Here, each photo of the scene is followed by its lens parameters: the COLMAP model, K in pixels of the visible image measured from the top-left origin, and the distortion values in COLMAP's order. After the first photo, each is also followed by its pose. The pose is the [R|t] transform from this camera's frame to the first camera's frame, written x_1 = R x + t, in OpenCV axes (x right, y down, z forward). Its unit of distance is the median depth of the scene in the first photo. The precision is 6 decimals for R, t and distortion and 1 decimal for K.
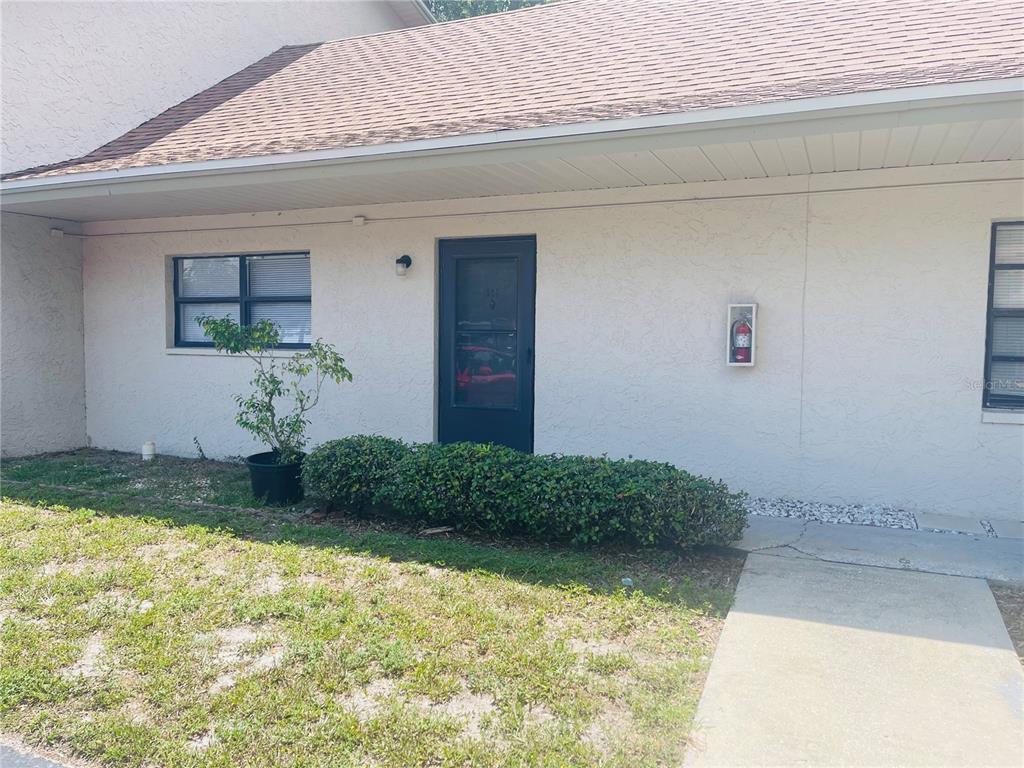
lens RADIAL K [[773.2, 0, 516.6], [0, 773.2, 384.5], [0, 0, 1]] dist [0.011944, -0.019513]
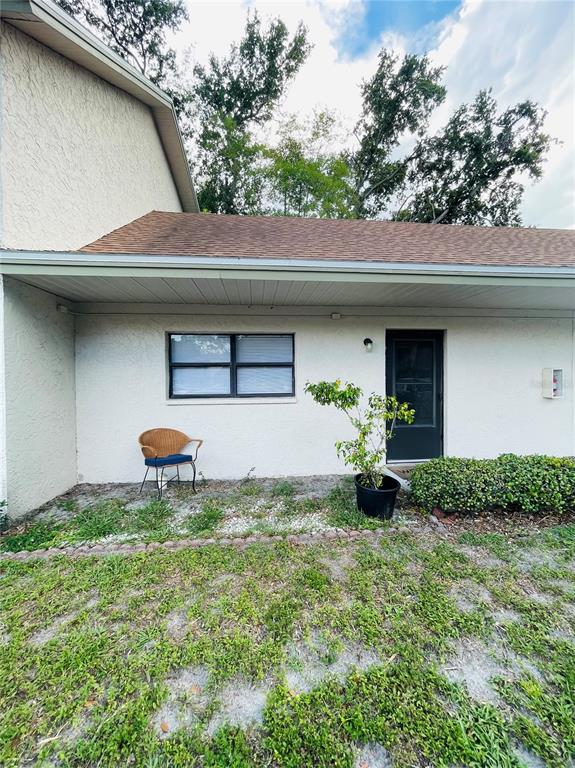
lens RADIAL K [[310.8, 0, 284.8], [0, 310.8, 382.4], [0, 0, 1]] dist [-0.004886, 0.002107]
pose [[0.885018, -0.025509, 0.464856, -0.565826], [0.046236, 0.998377, -0.033239, -0.055824], [-0.463254, 0.050910, 0.884762, 0.465841]]
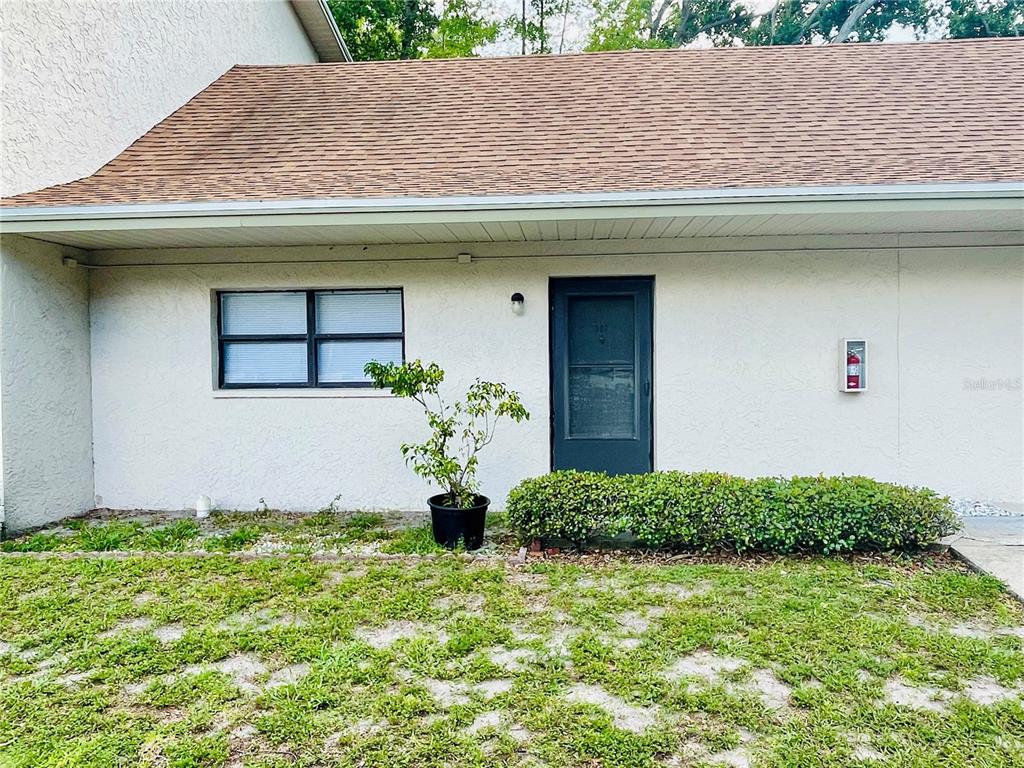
lens RADIAL K [[768.1, 0, 510.9], [0, 768.1, 383.4], [0, 0, 1]] dist [-0.013479, 0.000739]
pose [[0.948266, -0.029615, 0.316092, -0.440841], [0.040155, 0.998832, -0.026882, -0.019827], [-0.314927, 0.038184, 0.948347, 0.045189]]
